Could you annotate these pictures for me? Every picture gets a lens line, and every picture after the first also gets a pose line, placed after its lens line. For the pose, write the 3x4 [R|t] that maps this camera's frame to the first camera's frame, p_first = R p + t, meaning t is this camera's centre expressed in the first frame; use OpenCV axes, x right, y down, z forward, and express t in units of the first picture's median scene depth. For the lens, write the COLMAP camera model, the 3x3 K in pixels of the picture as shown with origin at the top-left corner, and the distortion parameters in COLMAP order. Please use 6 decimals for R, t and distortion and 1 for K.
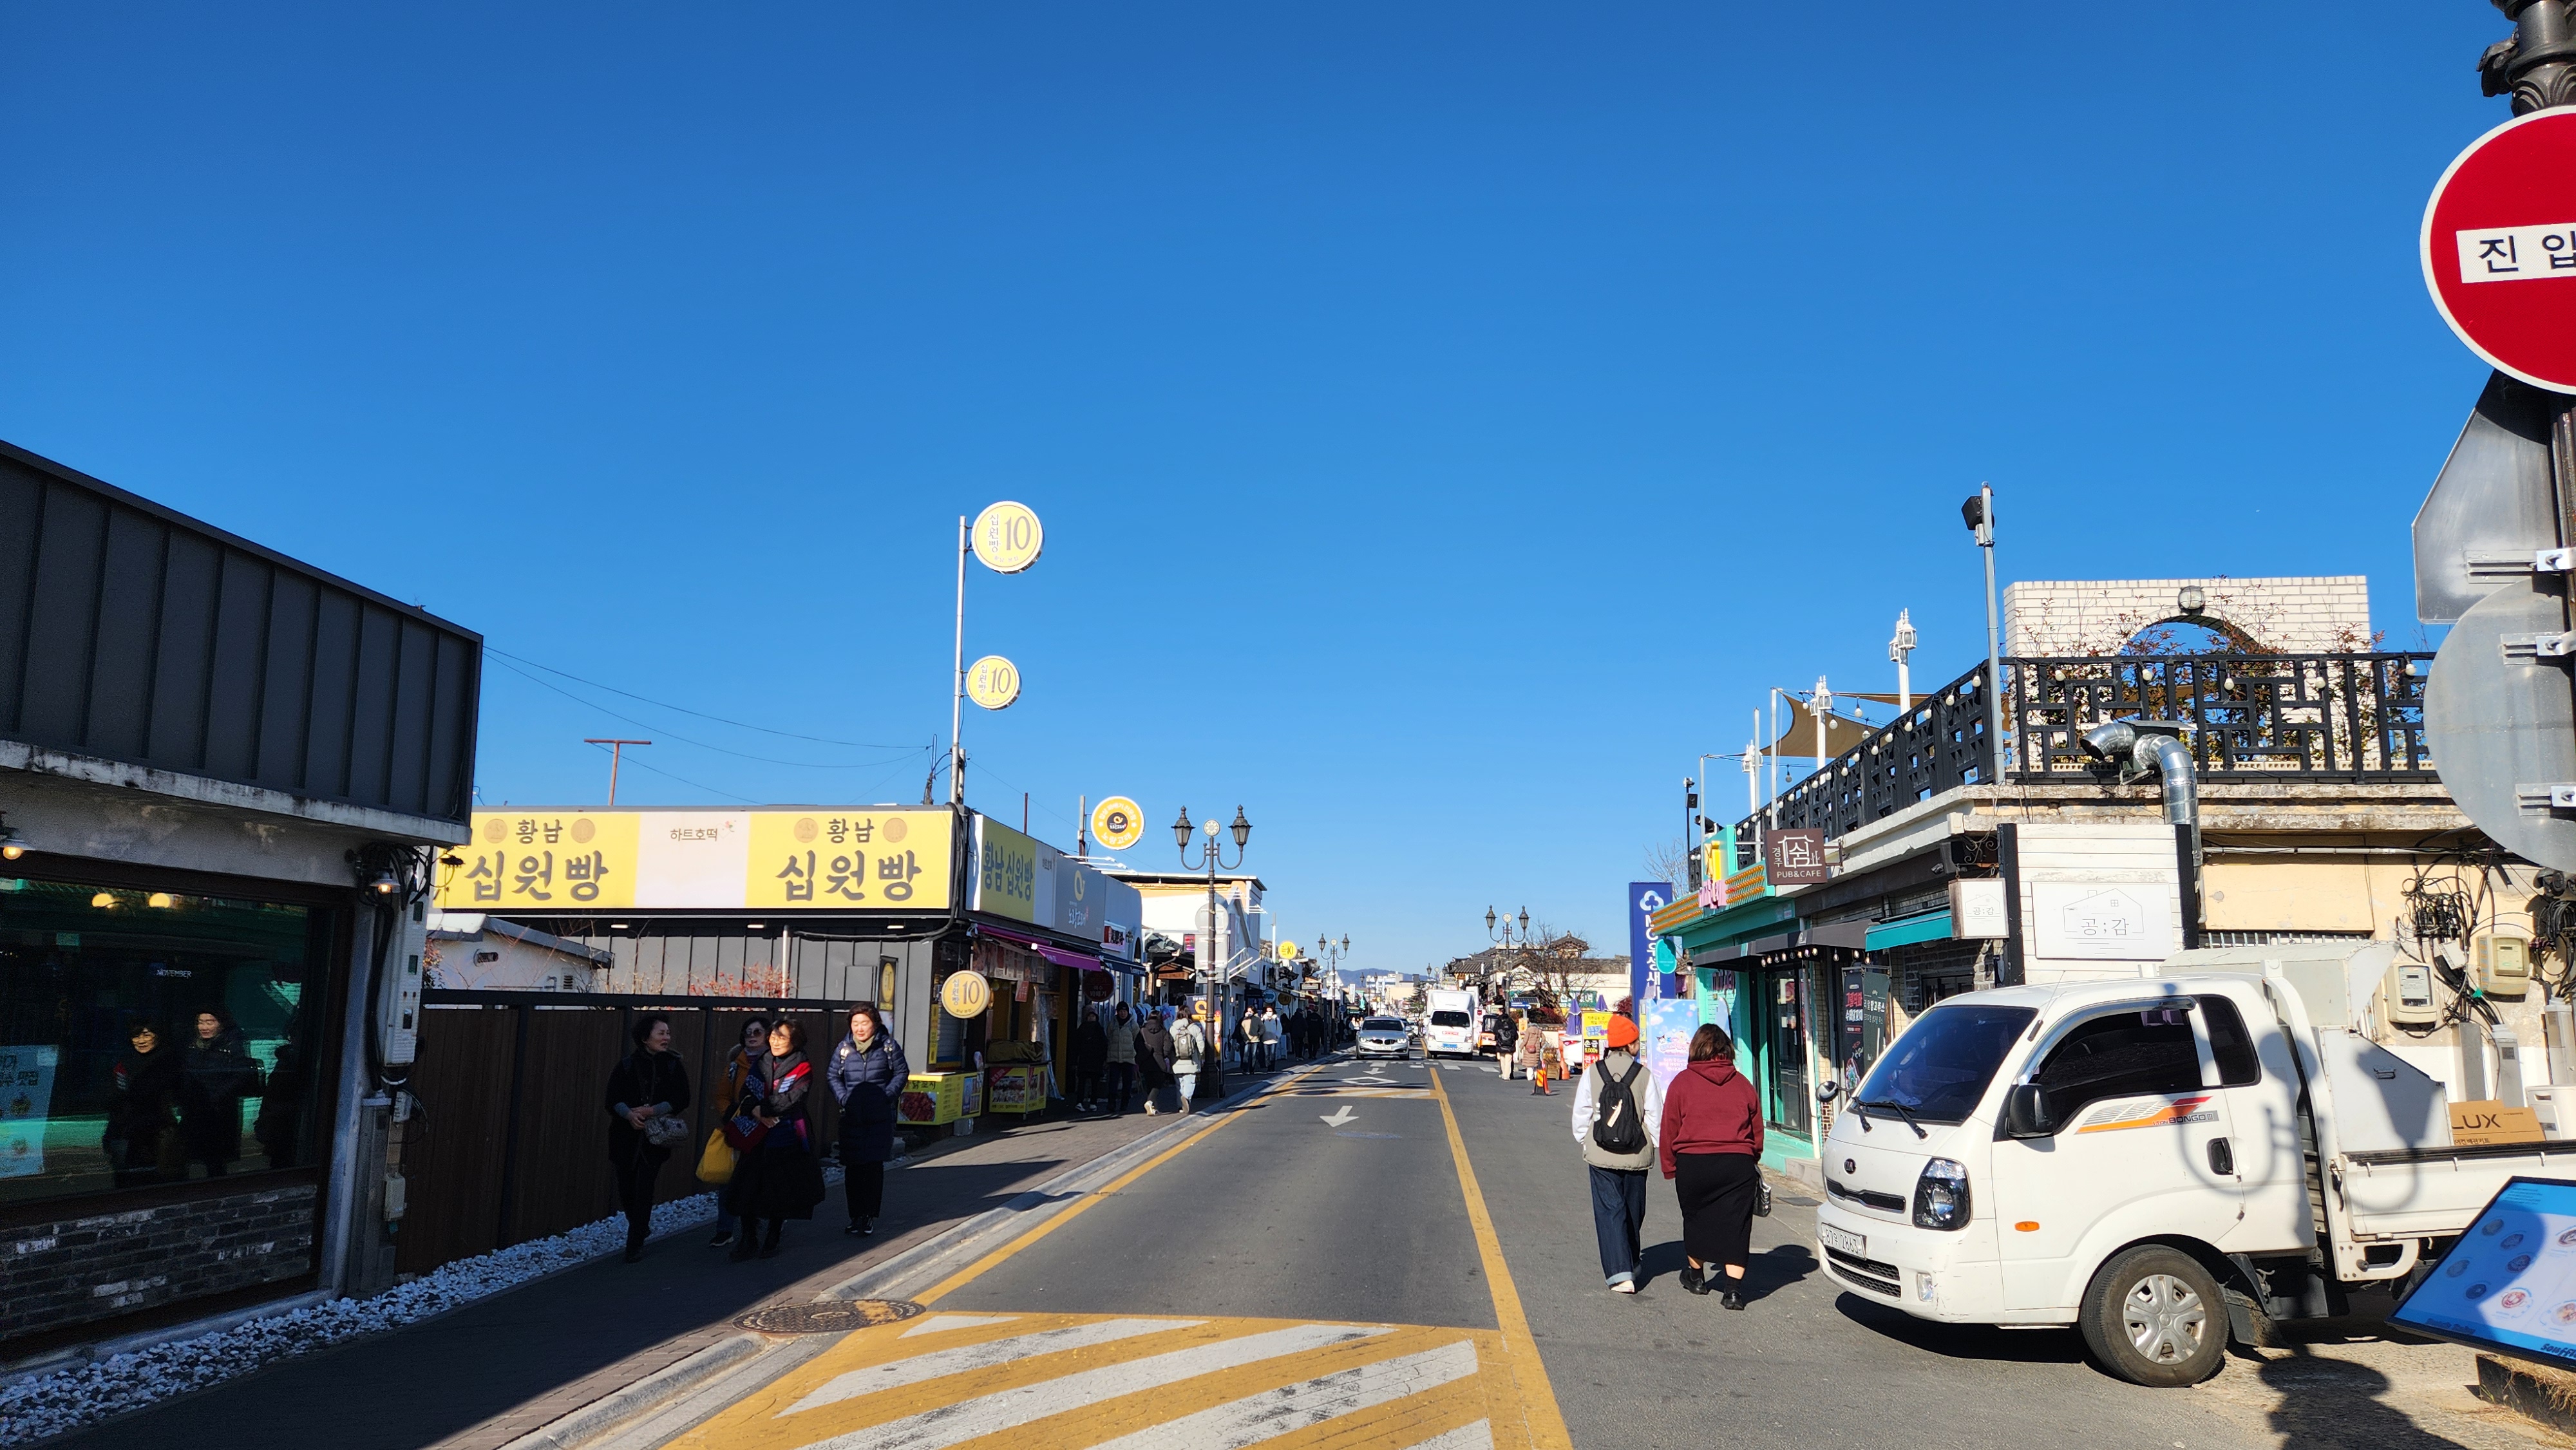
lens RADIAL K [[1641.9, 0, 1278.0], [0, 1641.9, 769.0], [0, 0, 1]] dist [0.108999, -0.101353]
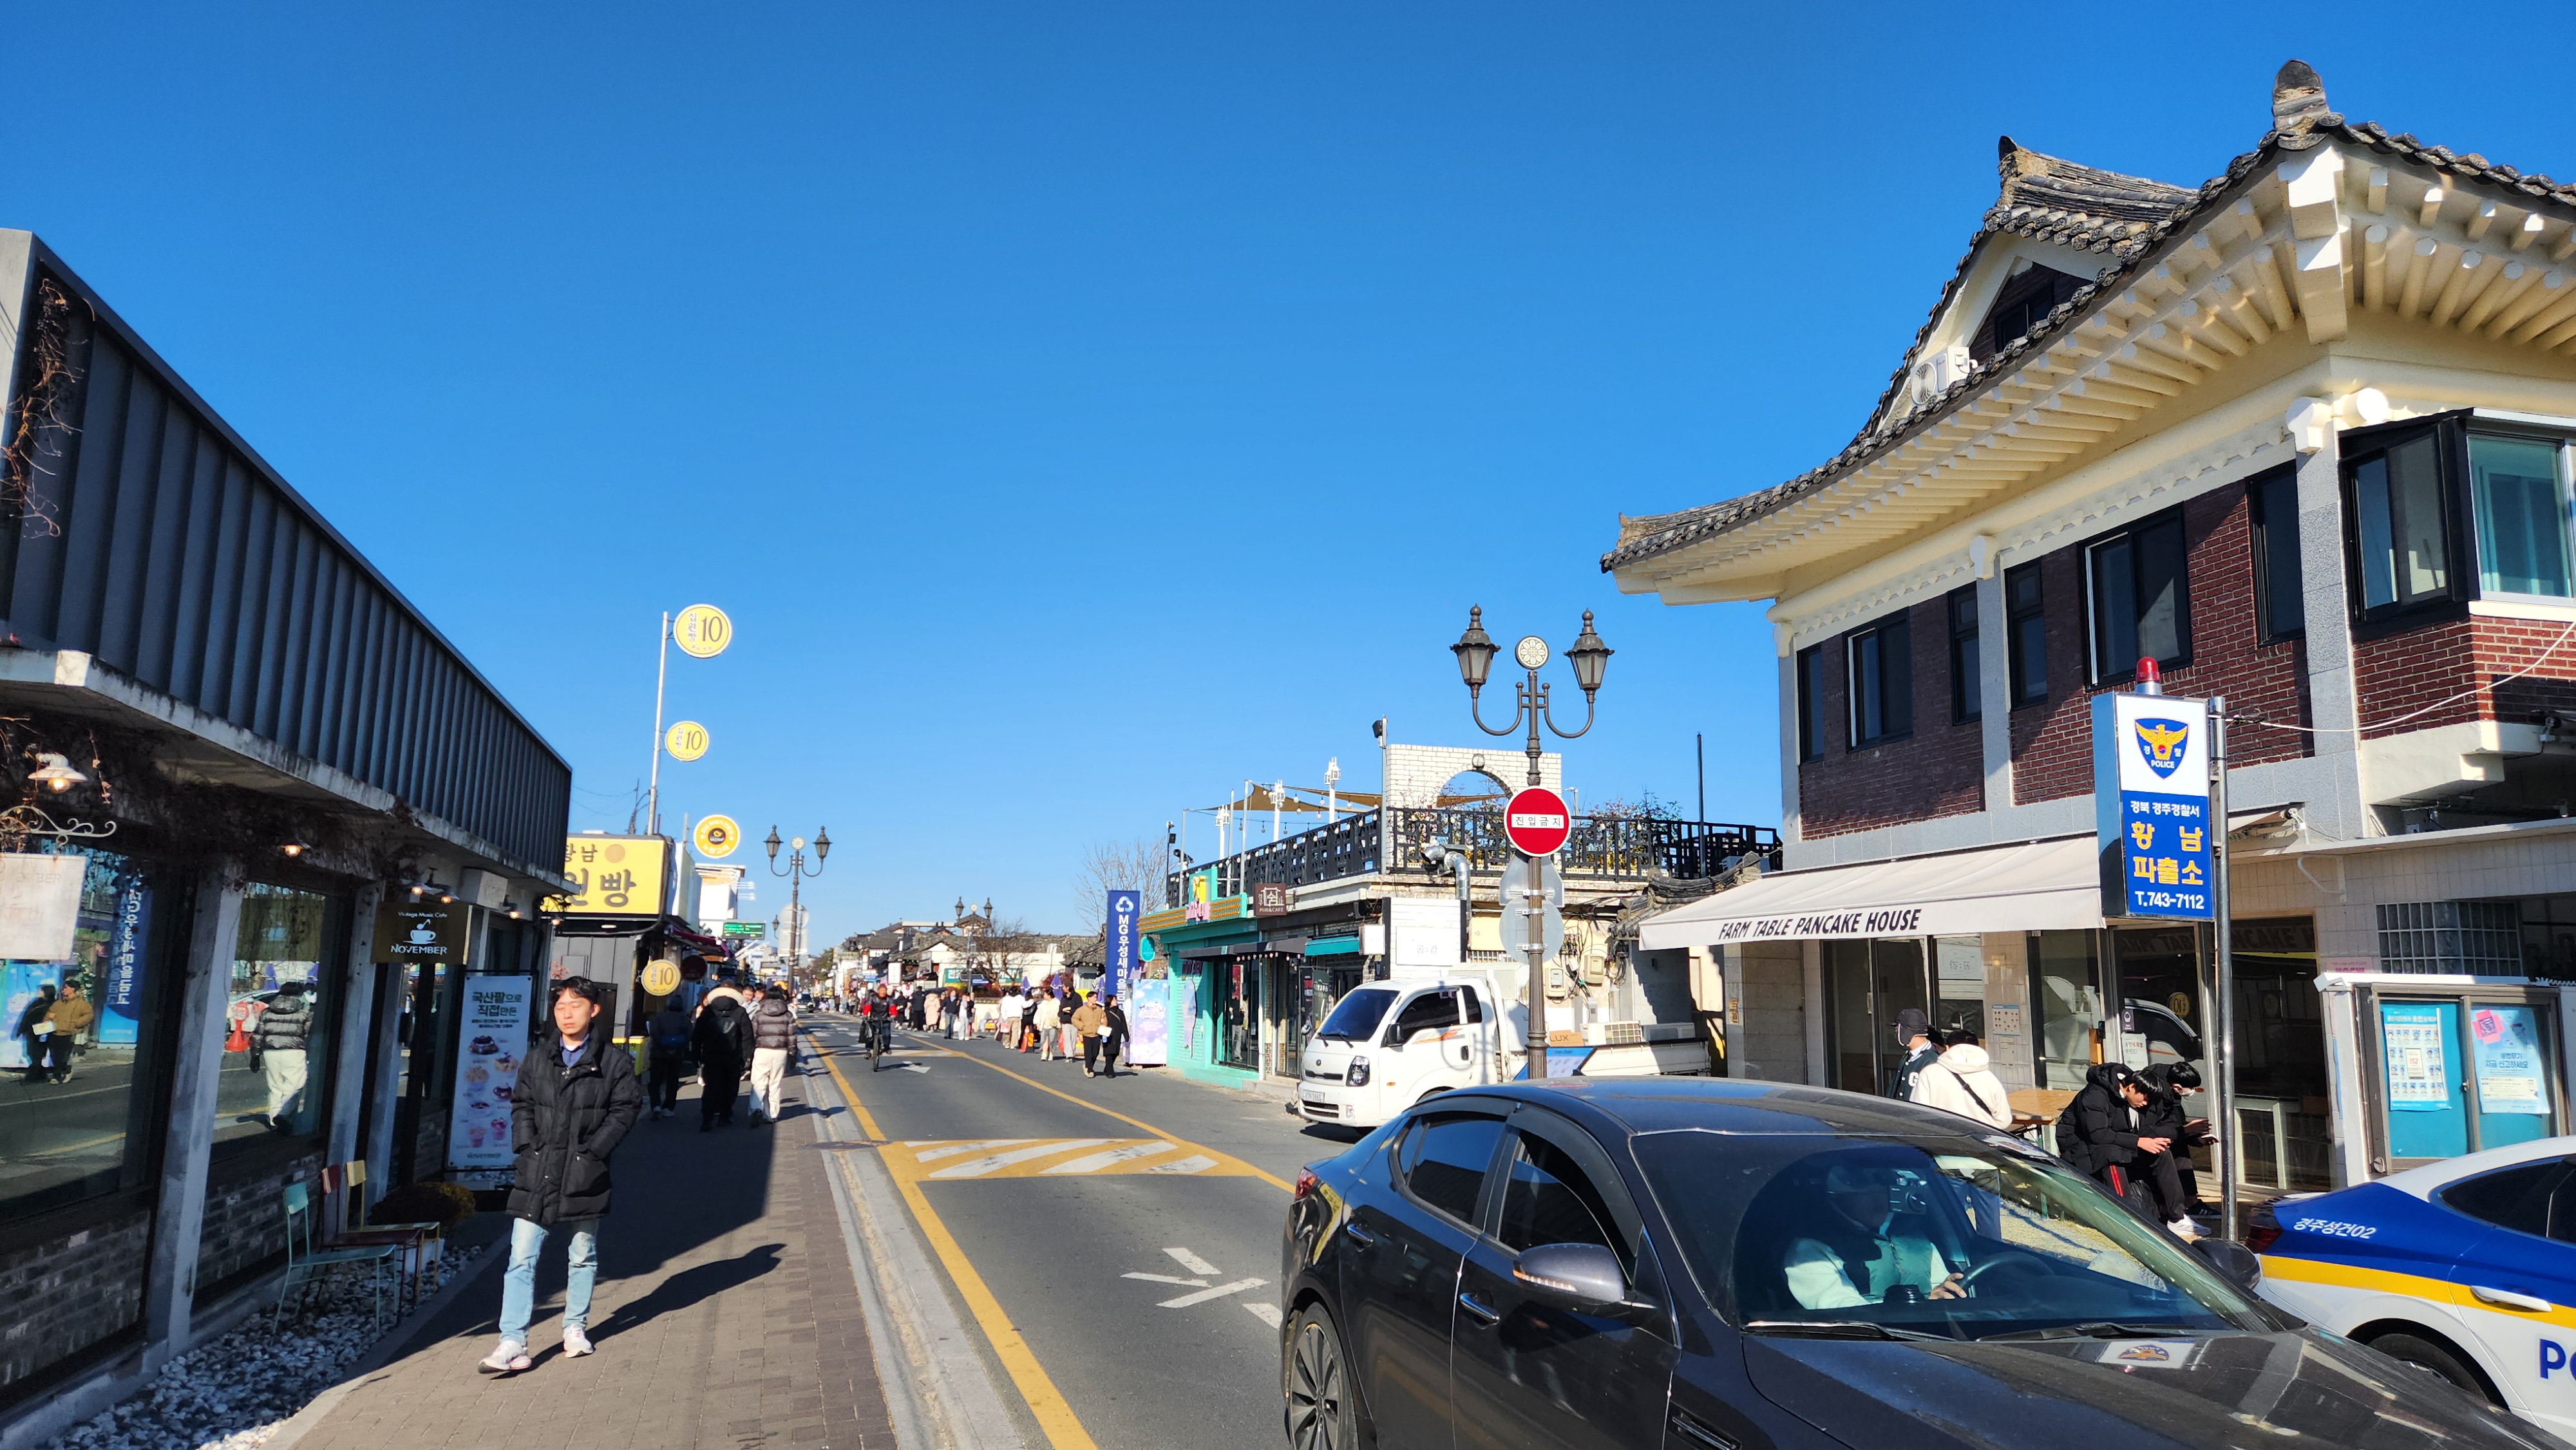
lens RADIAL K [[1641.9, 0, 1278.0], [0, 1641.9, 769.0], [0, 0, 1]] dist [0.108999, -0.101353]
pose [[0.932258, 0.051111, 0.358167, -0.373996], [-0.056887, 0.998365, 0.005600, -0.116638], [-0.357295, -0.025595, 0.933641, -0.739641]]
